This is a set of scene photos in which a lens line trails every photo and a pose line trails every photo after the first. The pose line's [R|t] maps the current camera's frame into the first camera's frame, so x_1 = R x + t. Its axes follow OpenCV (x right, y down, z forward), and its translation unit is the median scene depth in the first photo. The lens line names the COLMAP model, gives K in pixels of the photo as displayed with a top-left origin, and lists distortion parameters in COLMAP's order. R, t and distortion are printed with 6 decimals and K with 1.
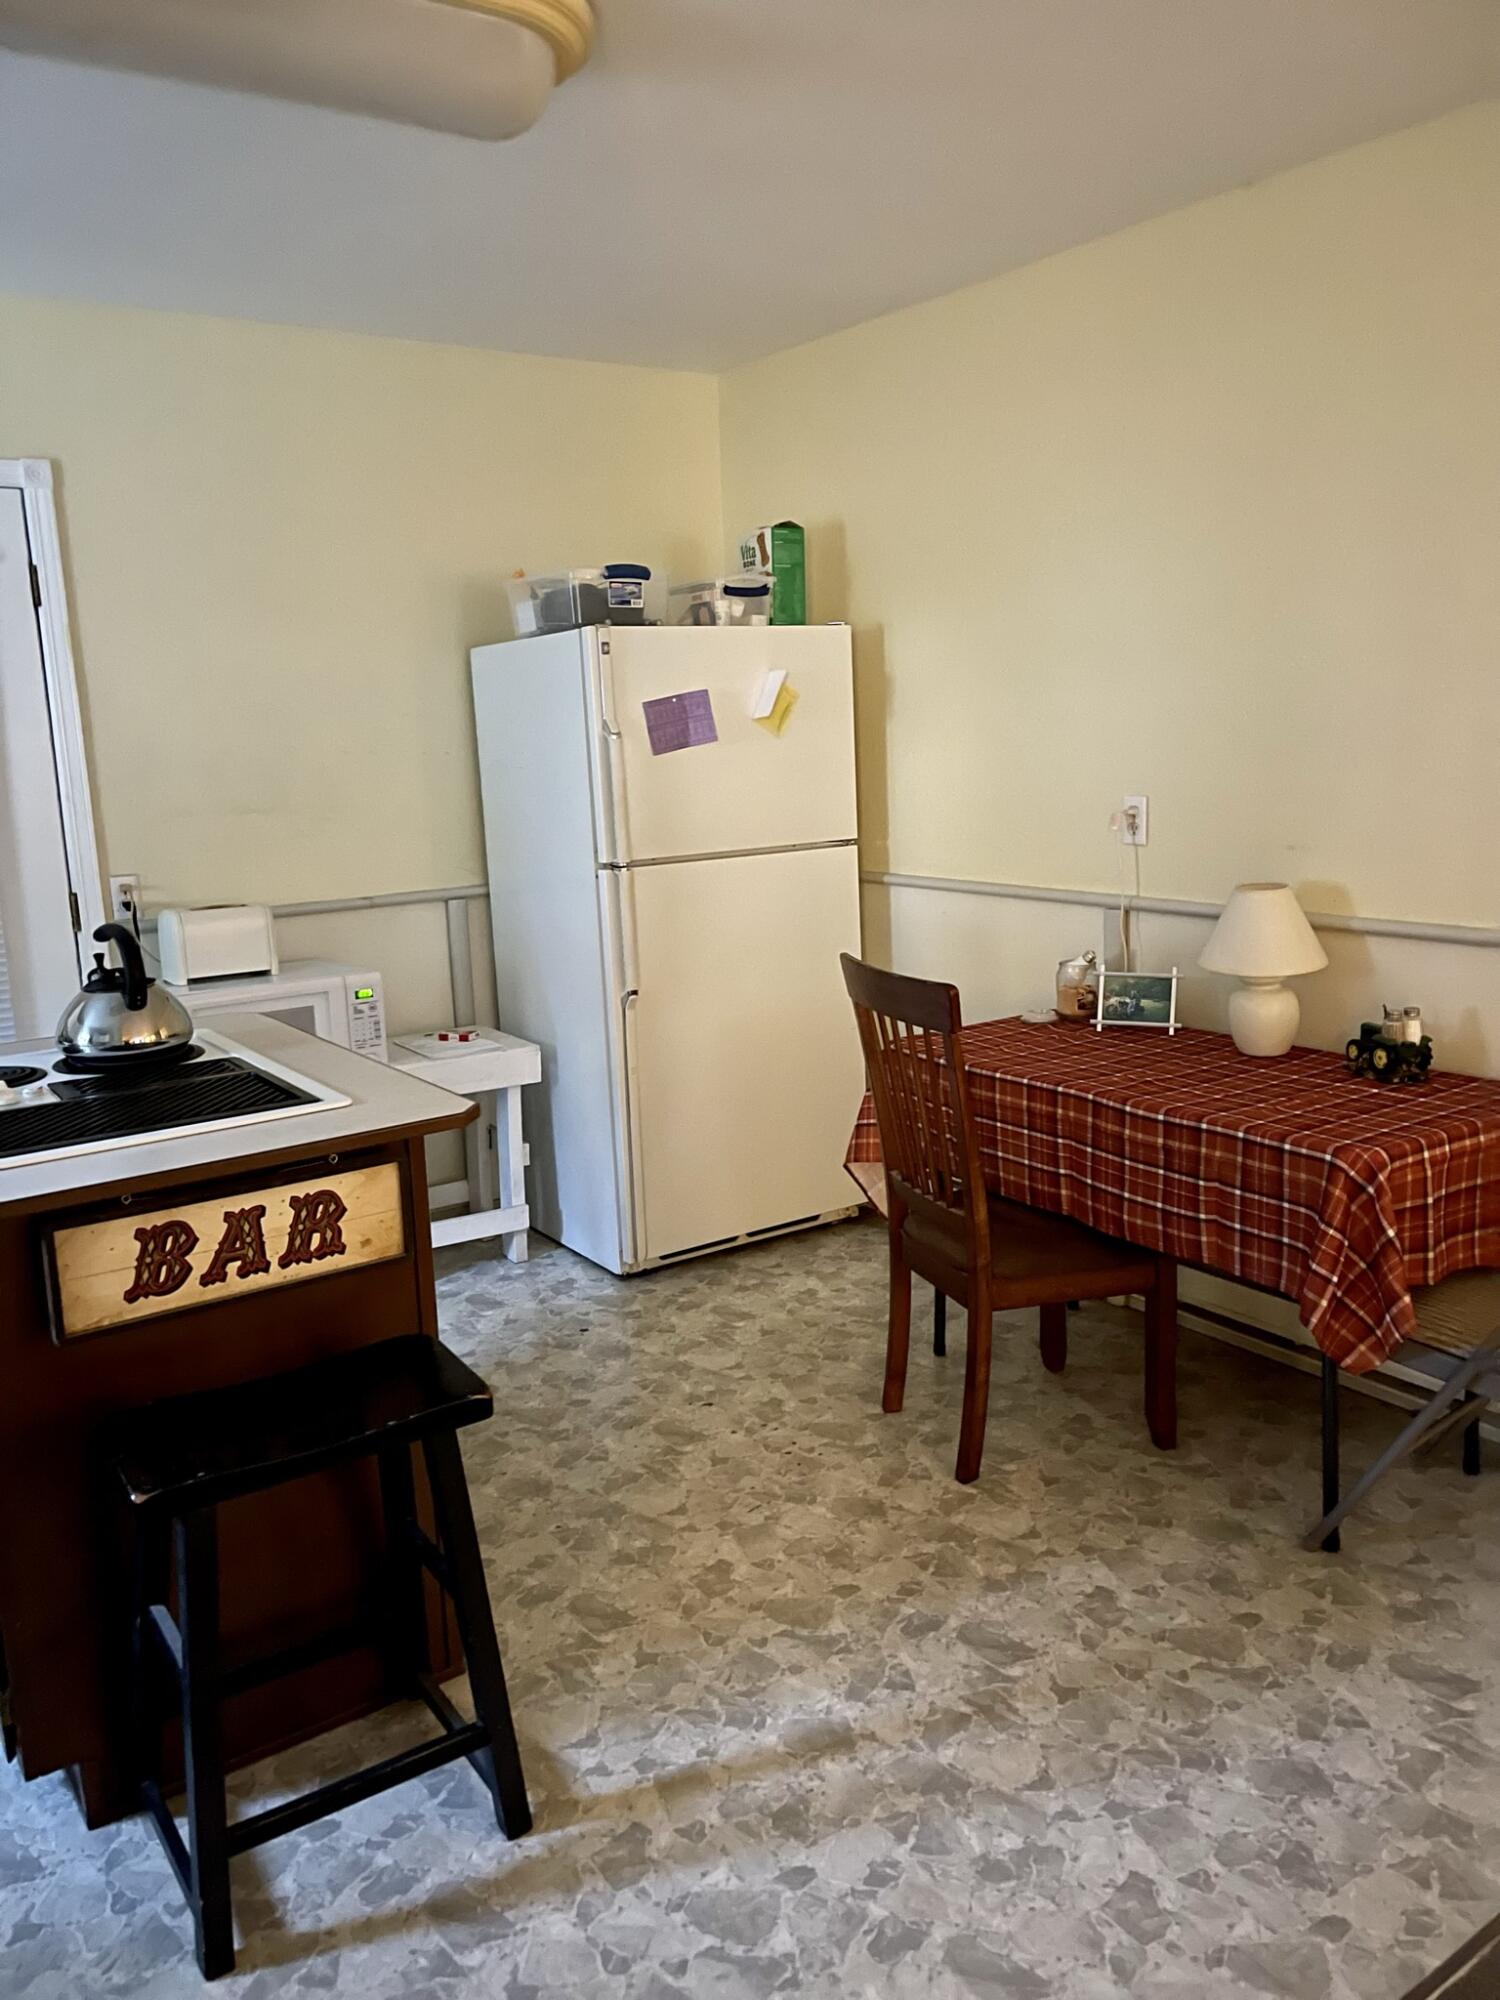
lens RADIAL K [[1536.1, 0, 746.1], [0, 1536.1, 996.9], [0, 0, 1]] dist [0.058222, -0.077731]
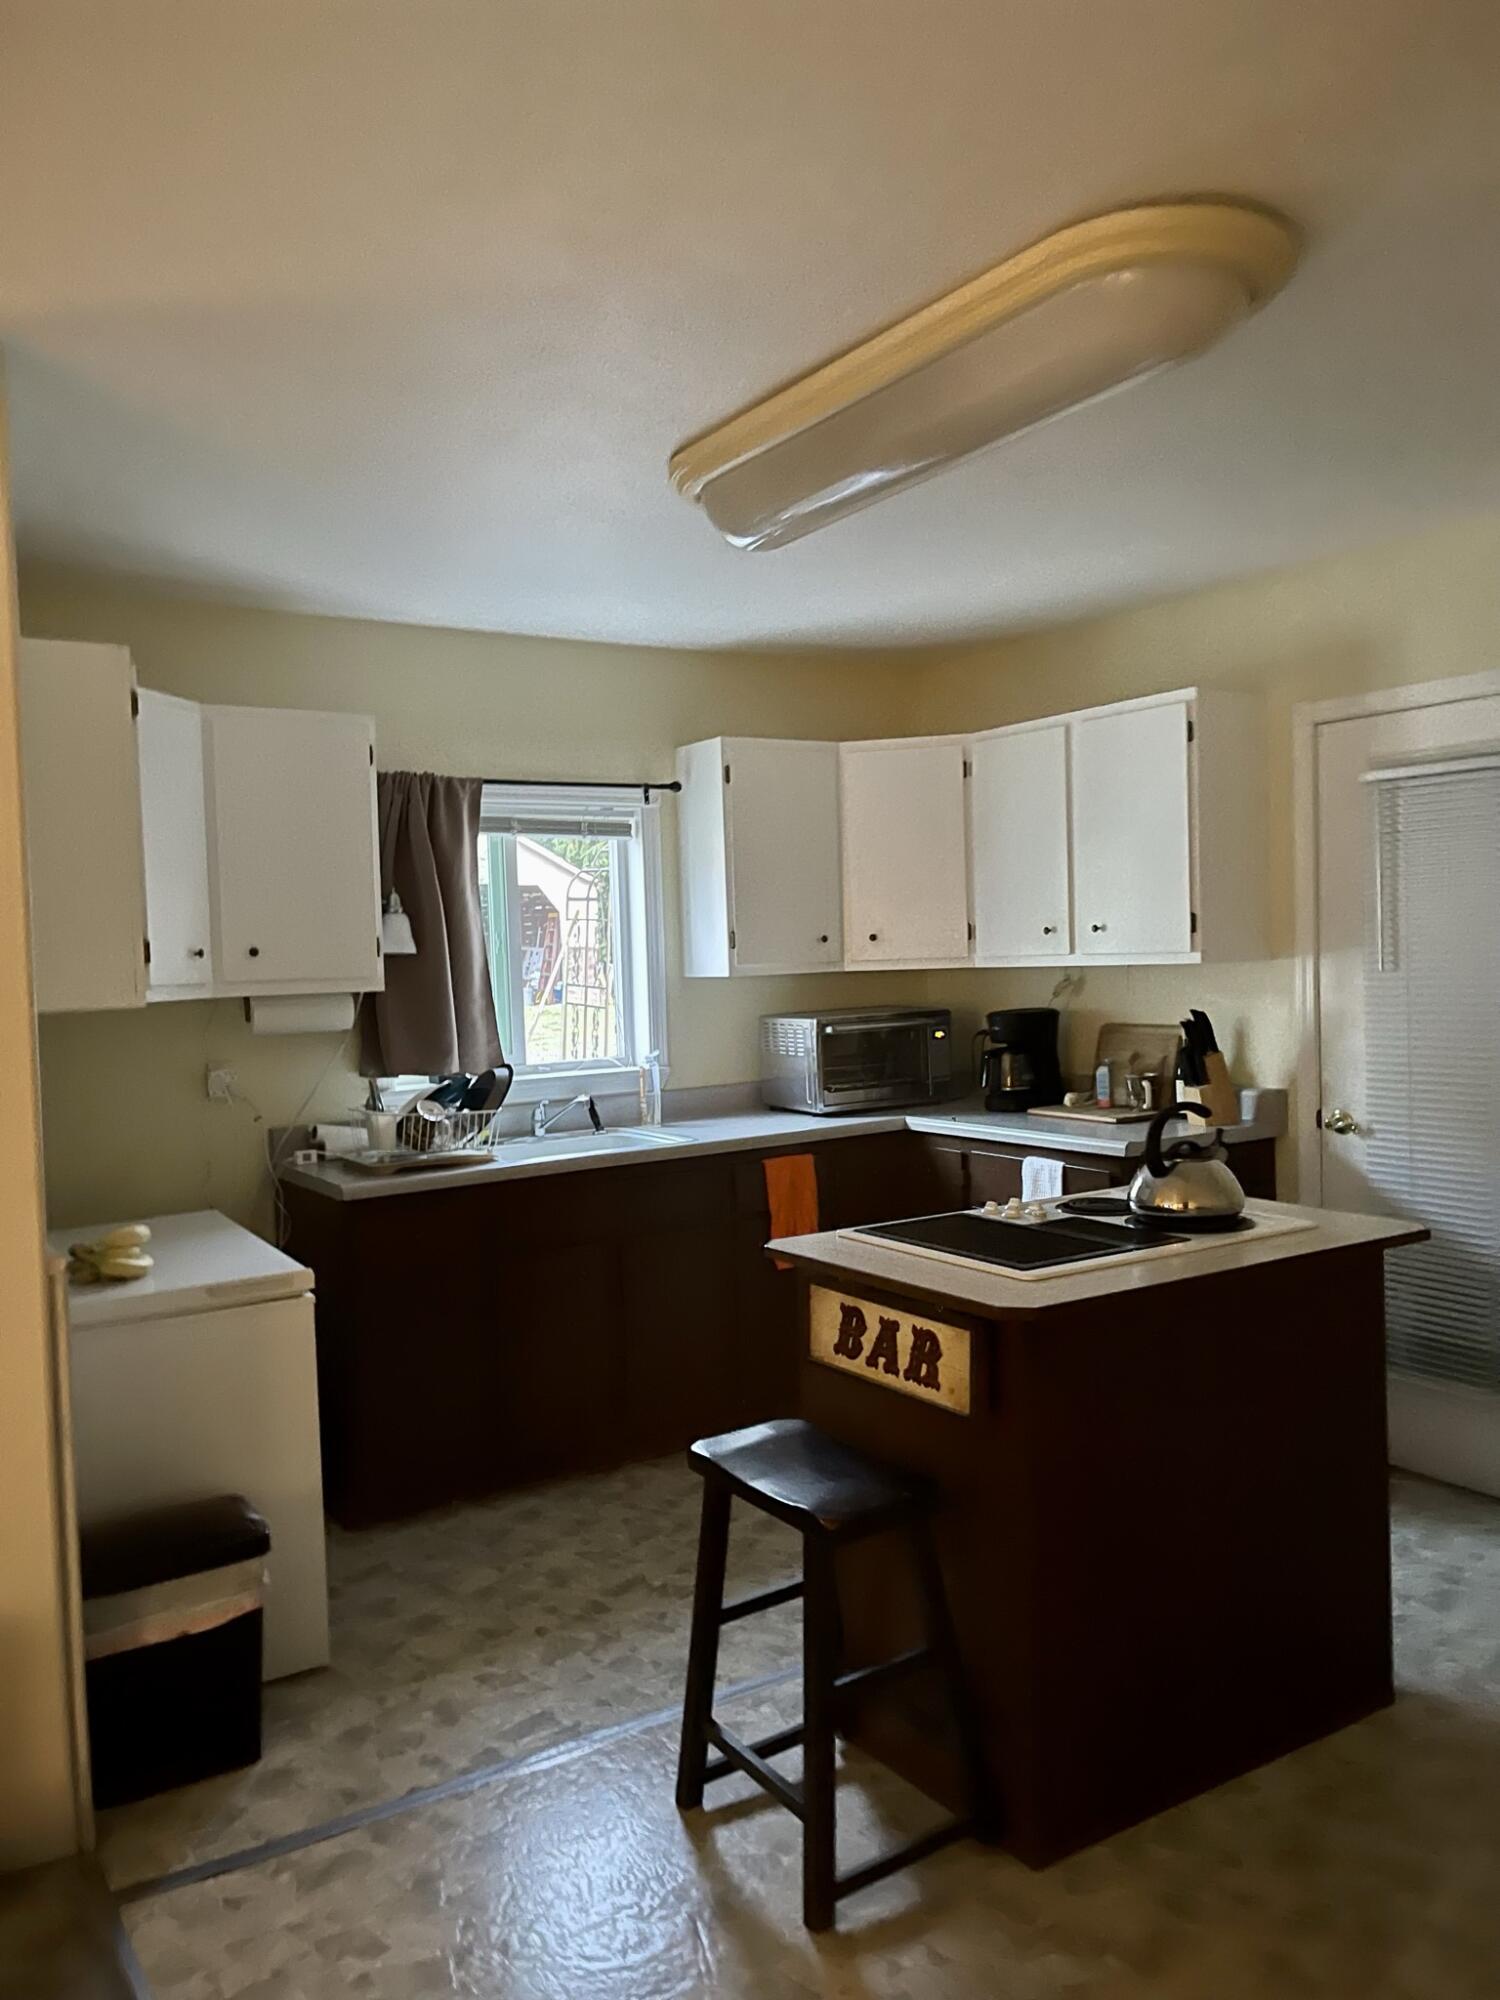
lens RADIAL K [[1536.1, 0, 748.8], [0, 1536.1, 1005.3], [0, 0, 1]] dist [0.058222, -0.077731]
pose [[-0.050757, 0.072875, -0.996049, 0.914255], [-0.147079, 0.985914, 0.079628, -0.199167], [0.987822, 0.150540, -0.039323, 0.885283]]
